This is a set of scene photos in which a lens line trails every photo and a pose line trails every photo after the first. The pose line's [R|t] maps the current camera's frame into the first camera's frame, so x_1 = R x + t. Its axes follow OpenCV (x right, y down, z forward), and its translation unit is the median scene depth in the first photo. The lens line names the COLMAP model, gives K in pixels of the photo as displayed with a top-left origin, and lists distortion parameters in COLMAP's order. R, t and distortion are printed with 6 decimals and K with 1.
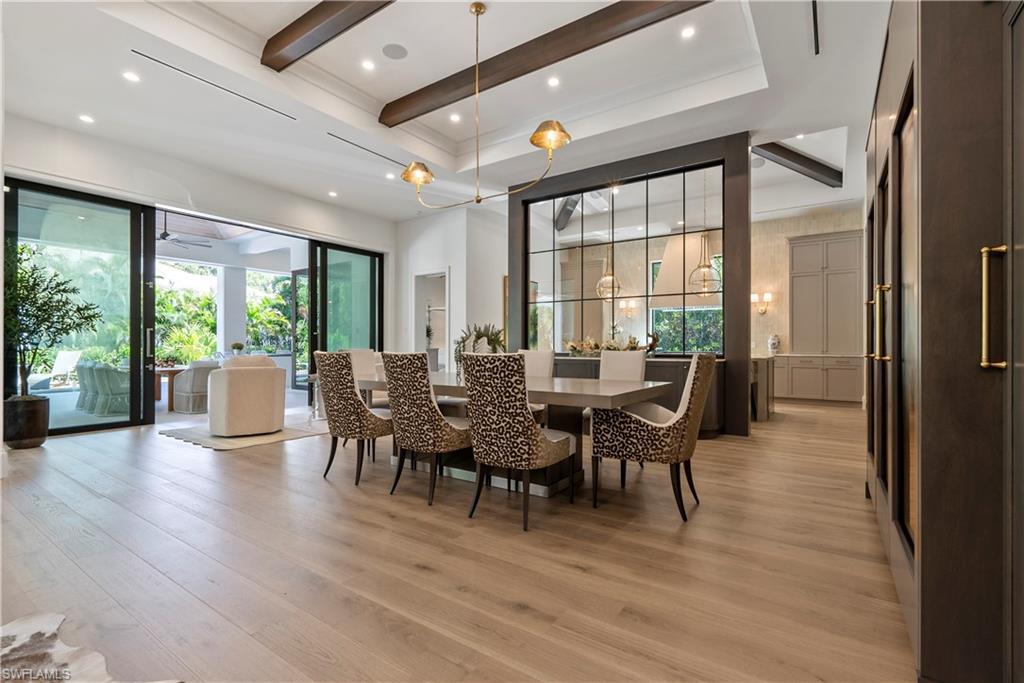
lens RADIAL K [[465.6, 0, 507.7], [0, 465.6, 346.0], [0, 0, 1]] dist [-0.003250, 0.000384]
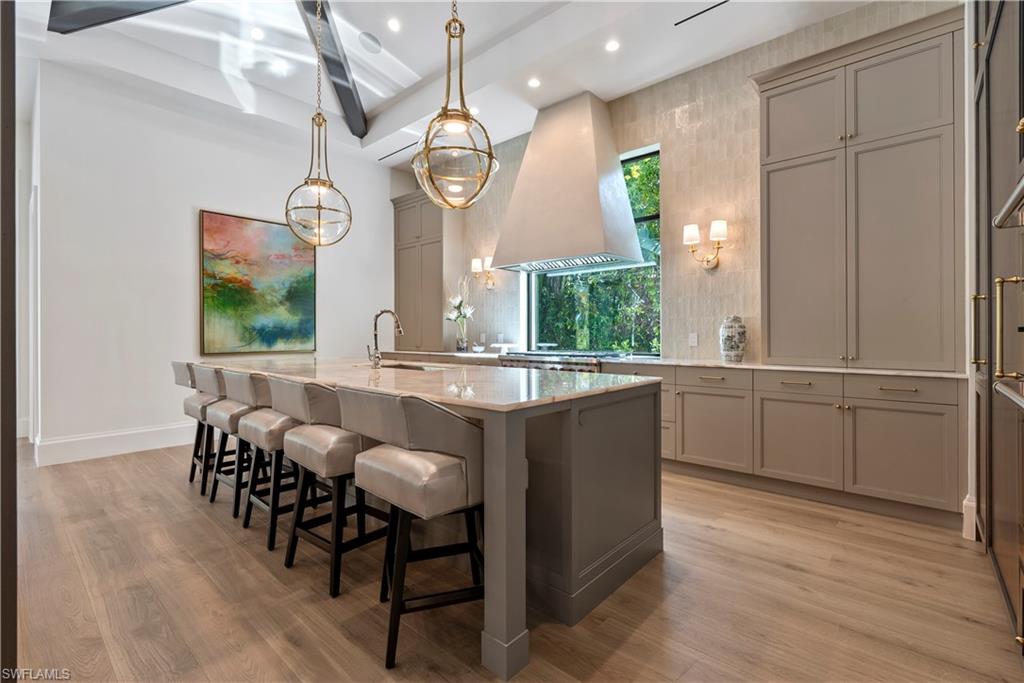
lens RADIAL K [[465.6, 0, 504.8], [0, 465.6, 334.6], [0, 0, 1]] dist [-0.003250, 0.000384]
pose [[0.992857, -0.003251, -0.119268, 0.513818], [0.003350, 0.999994, 0.000635, -0.010622], [0.119265, -0.001030, 0.992862, 0.678957]]
